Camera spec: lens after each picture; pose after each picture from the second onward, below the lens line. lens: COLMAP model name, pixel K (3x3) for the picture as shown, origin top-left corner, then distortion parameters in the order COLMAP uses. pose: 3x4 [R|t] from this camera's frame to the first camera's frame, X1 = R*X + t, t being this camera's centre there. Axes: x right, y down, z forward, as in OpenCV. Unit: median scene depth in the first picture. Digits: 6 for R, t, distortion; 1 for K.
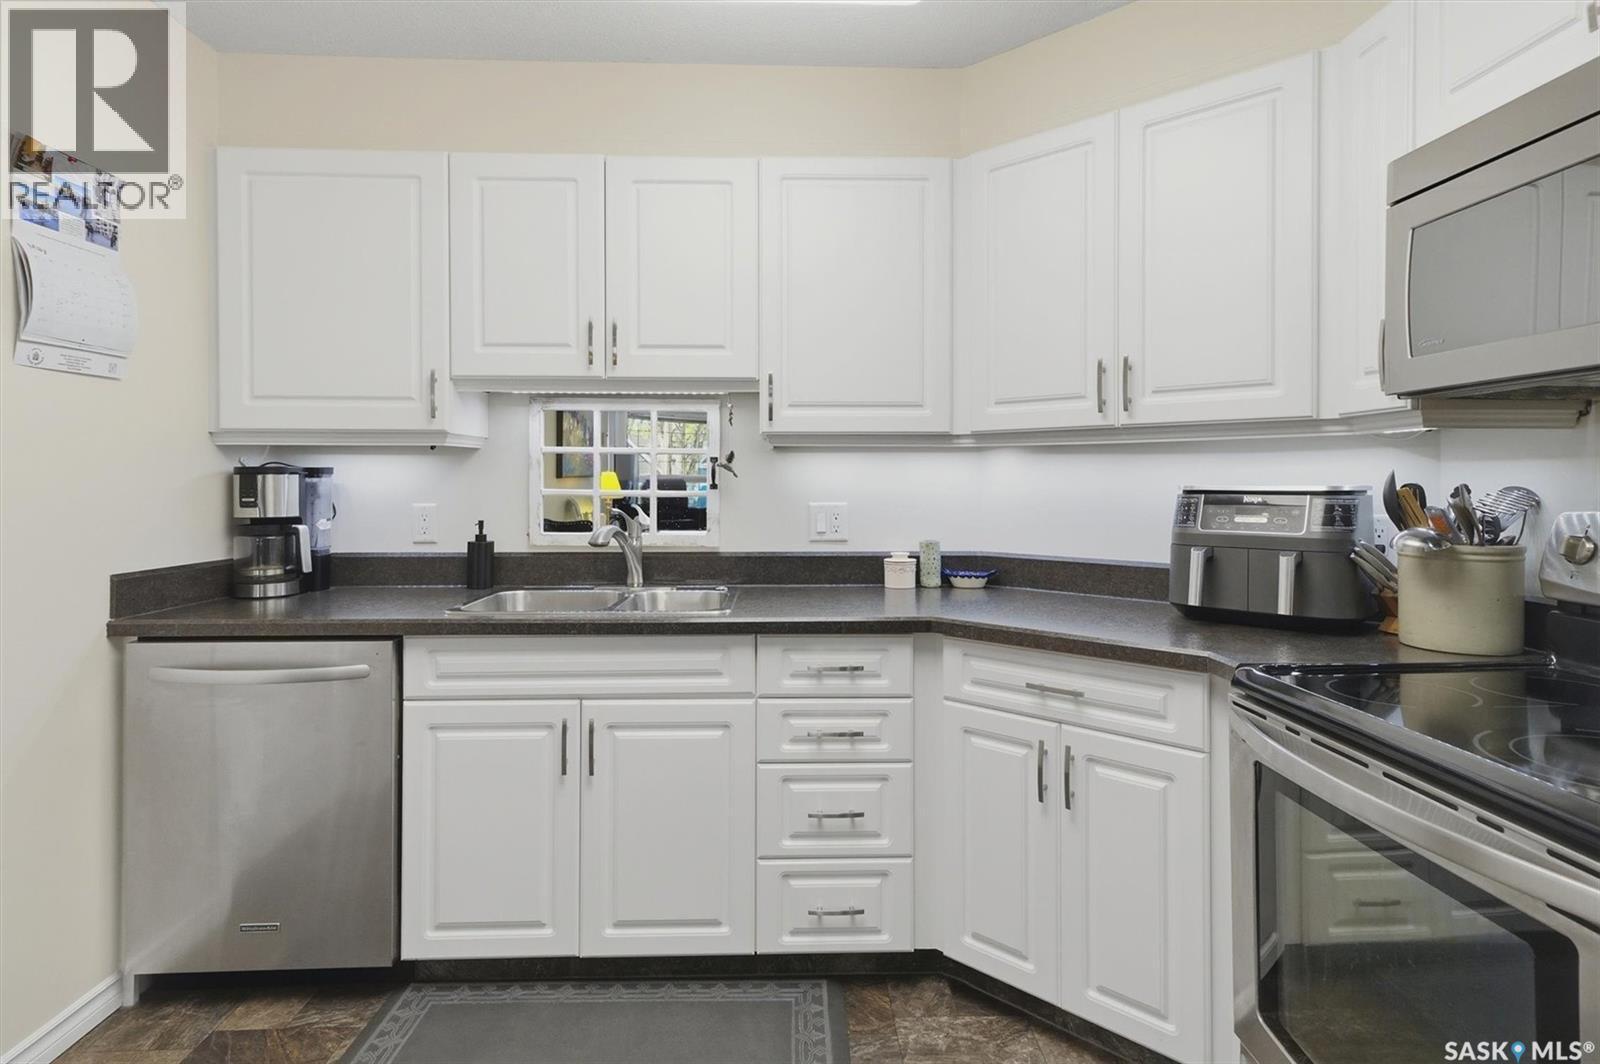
lens RADIAL K [[891.9, 0, 804.6], [0, 891.9, 479.4], [0, 0, 1]] dist [0.025157, -0.000947]
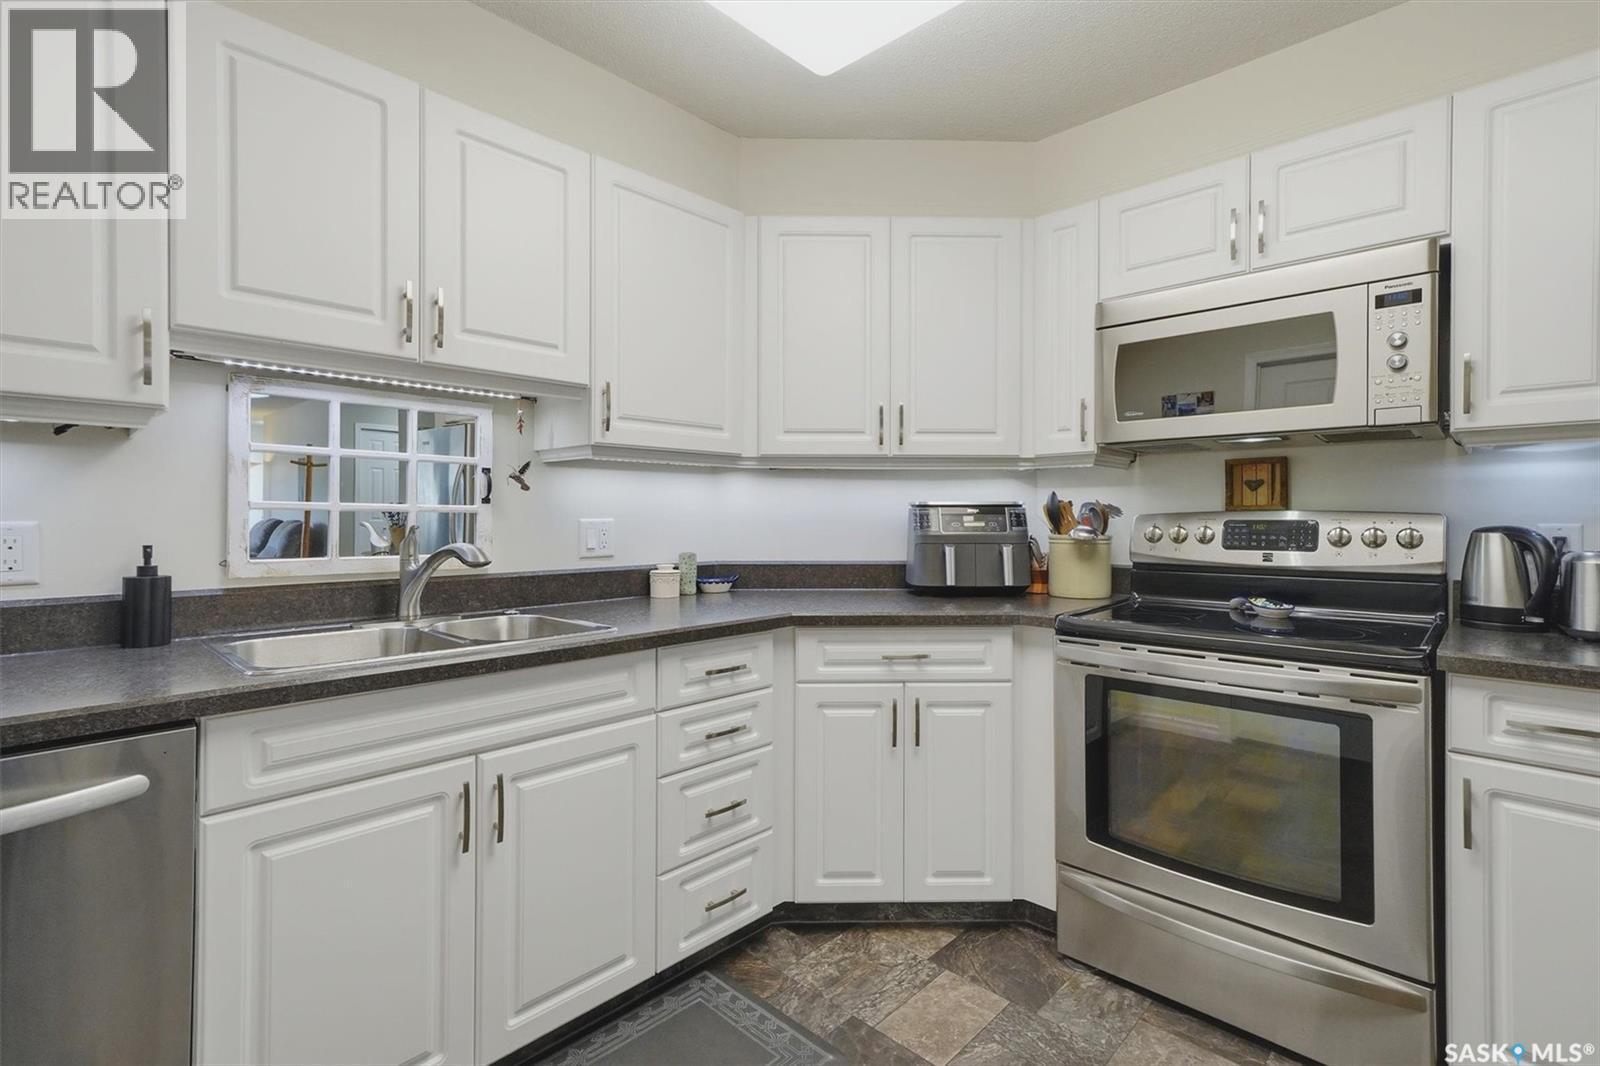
lens RADIAL K [[749.9, 0, 805.2], [0, 749.9, 517.3], [0, 0, 1]] dist [0.016730, 0.000064]
pose [[0.702257, -0.000309, 0.711923, -0.521753], [-0.001245, 0.999998, 0.001663, 0.028845], [-0.711922, -0.002054, 0.702256, 0.304469]]
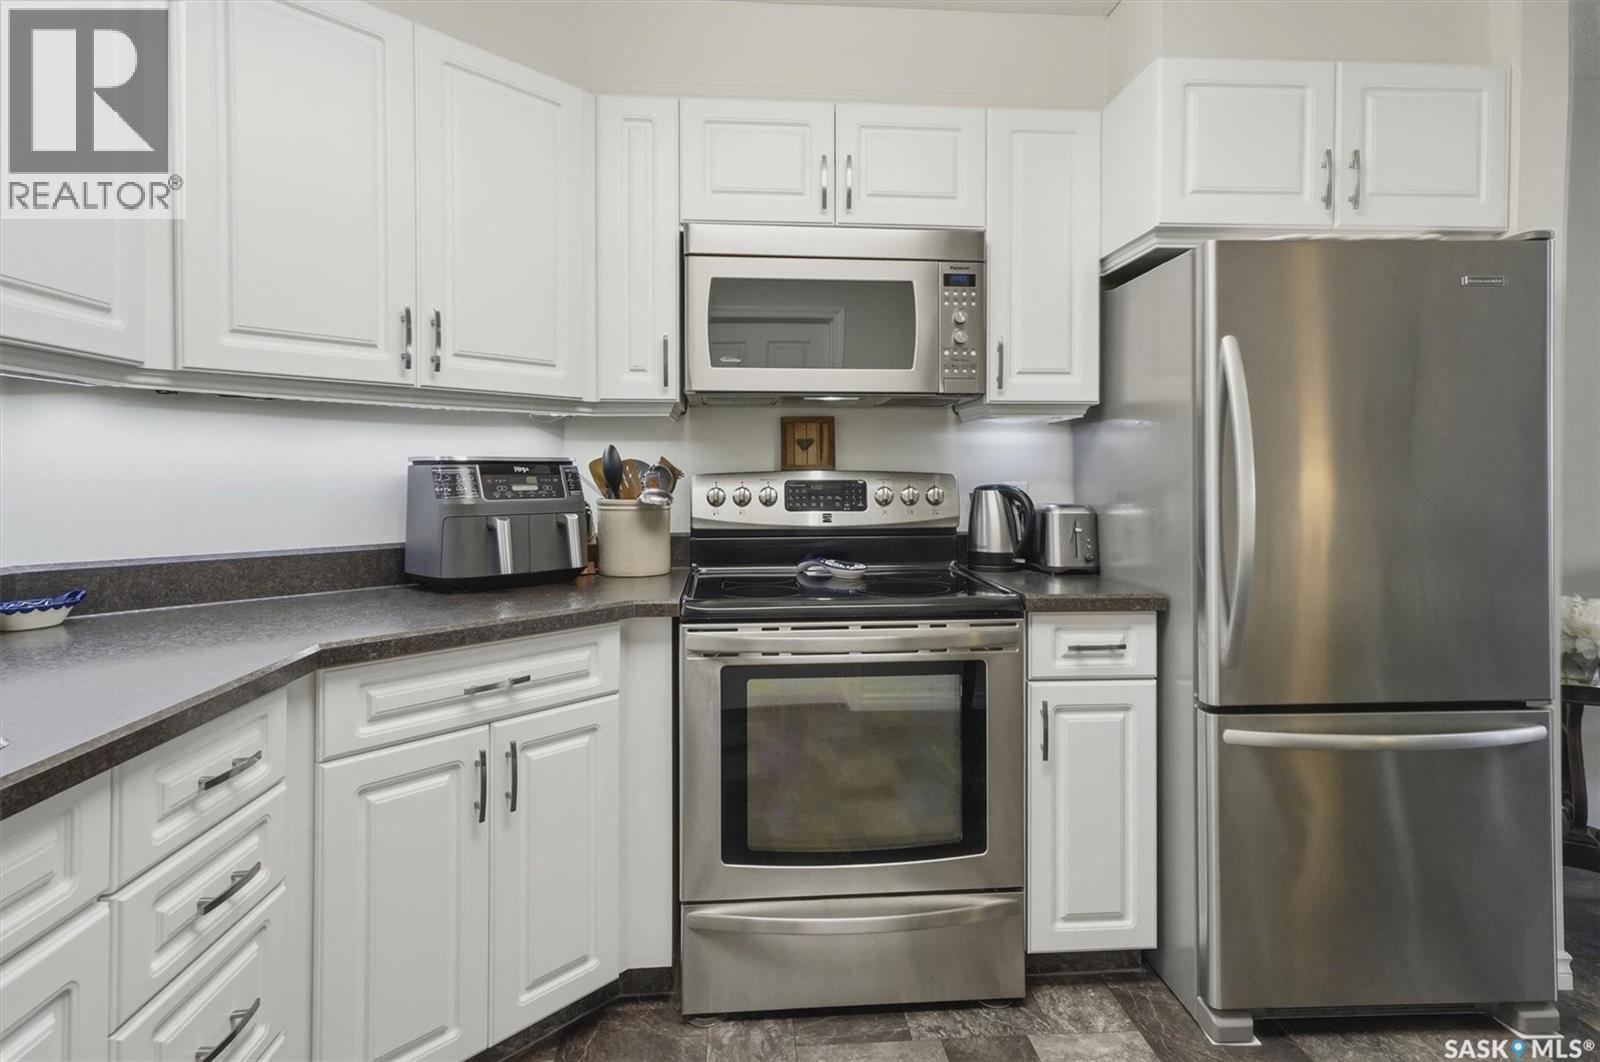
lens RADIAL K [[891.9, 0, 804.6], [0, 891.9, 478.4], [0, 0, 1]] dist [0.025157, -0.000947]
pose [[-0.058780, -0.006206, 0.998252, -0.541662], [-0.001322, 0.999980, 0.006139, 0.023990], [-0.998270, -0.000959, -0.058787, 0.663156]]
